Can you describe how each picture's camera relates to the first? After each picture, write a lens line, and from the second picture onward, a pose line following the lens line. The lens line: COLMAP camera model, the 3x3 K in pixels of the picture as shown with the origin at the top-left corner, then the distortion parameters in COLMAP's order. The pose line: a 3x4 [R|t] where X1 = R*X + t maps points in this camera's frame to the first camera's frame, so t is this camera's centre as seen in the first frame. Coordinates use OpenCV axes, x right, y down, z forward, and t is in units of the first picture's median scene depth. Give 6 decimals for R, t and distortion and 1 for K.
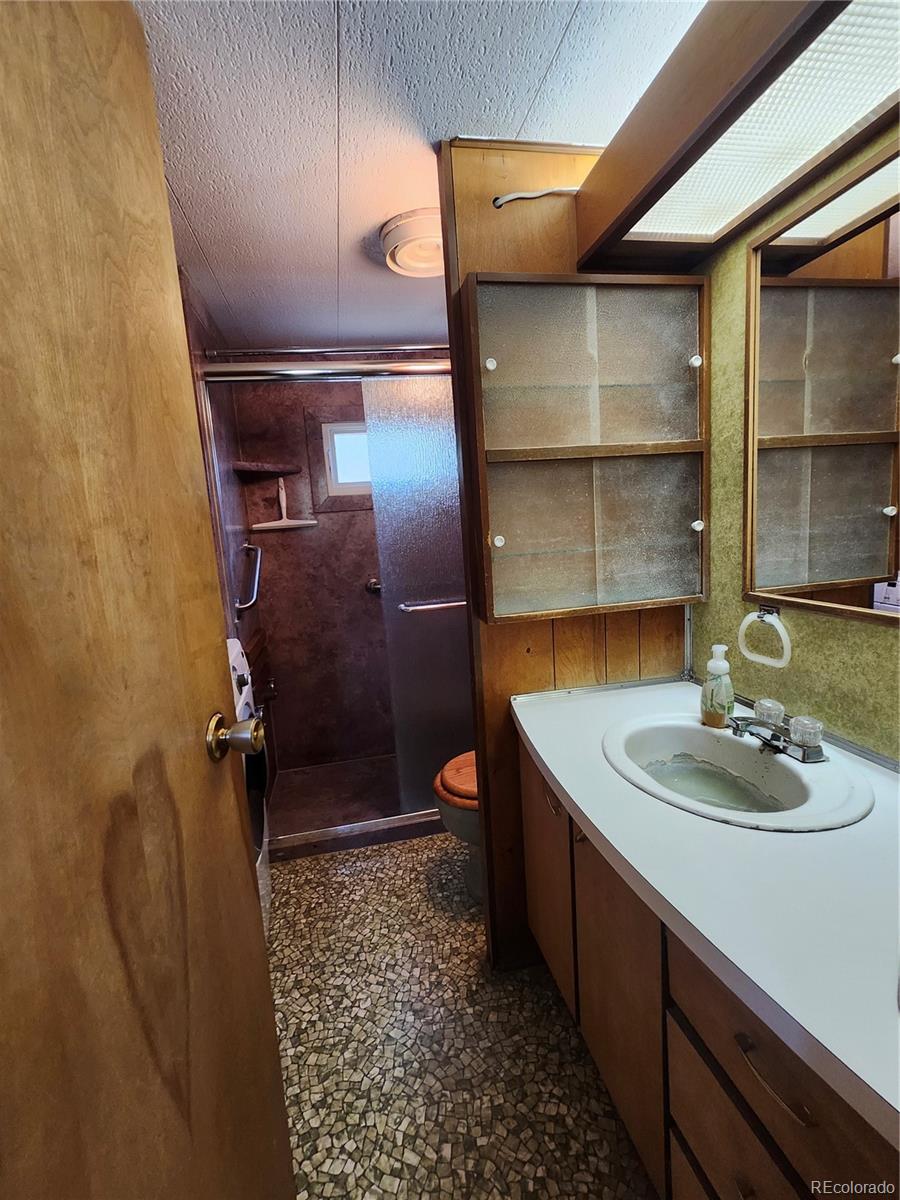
lens RADIAL K [[540.6, 0, 446.9], [0, 540.6, 598.5], [0, 0, 1]] dist [0.001587, 0.000699]
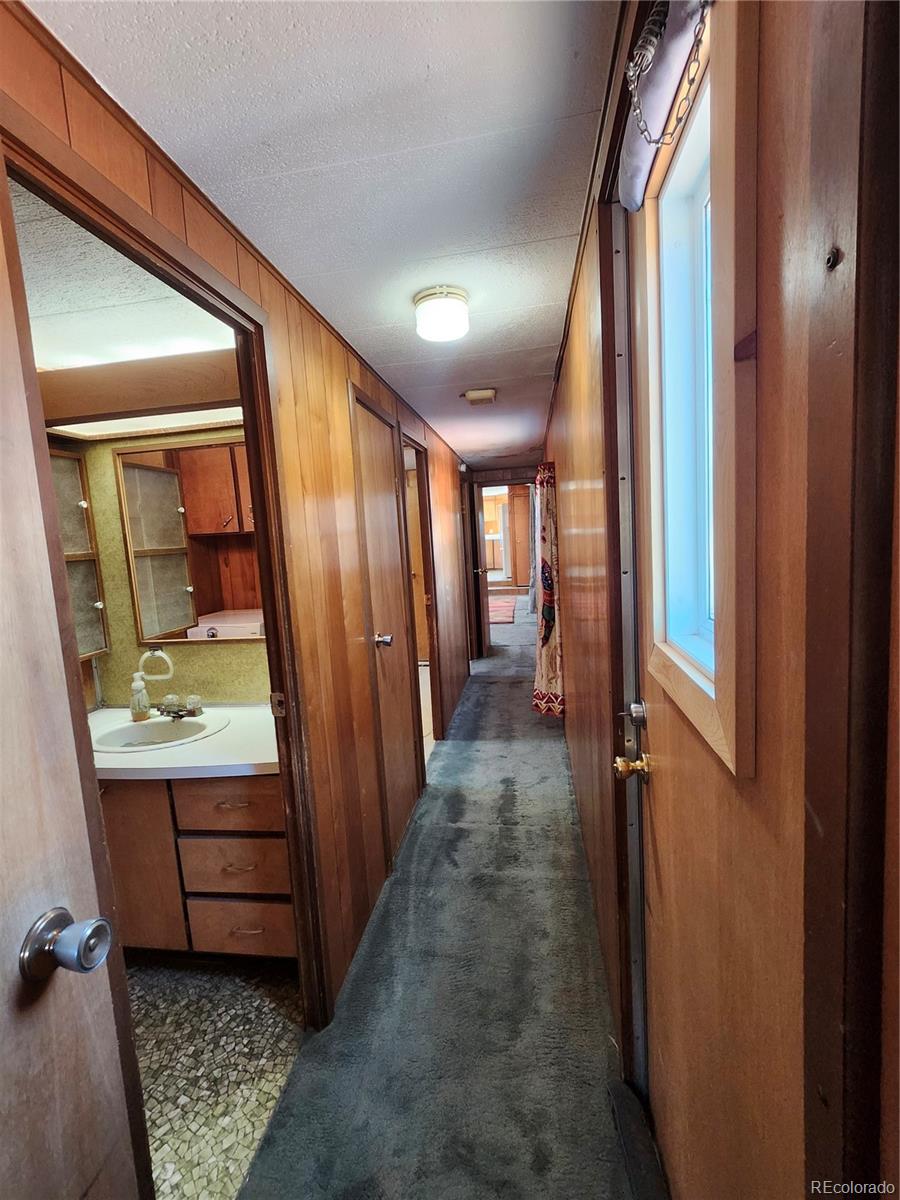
lens RADIAL K [[540.6, 0, 446.9], [0, 540.6, 598.5], [0, 0, 1]] dist [0.001587, 0.000699]
pose [[0.342734, -0.065100, 0.937174, -0.687600], [0.170929, 0.985266, 0.005930, 0.009623], [-0.923752, 0.158158, 0.348811, -0.504419]]
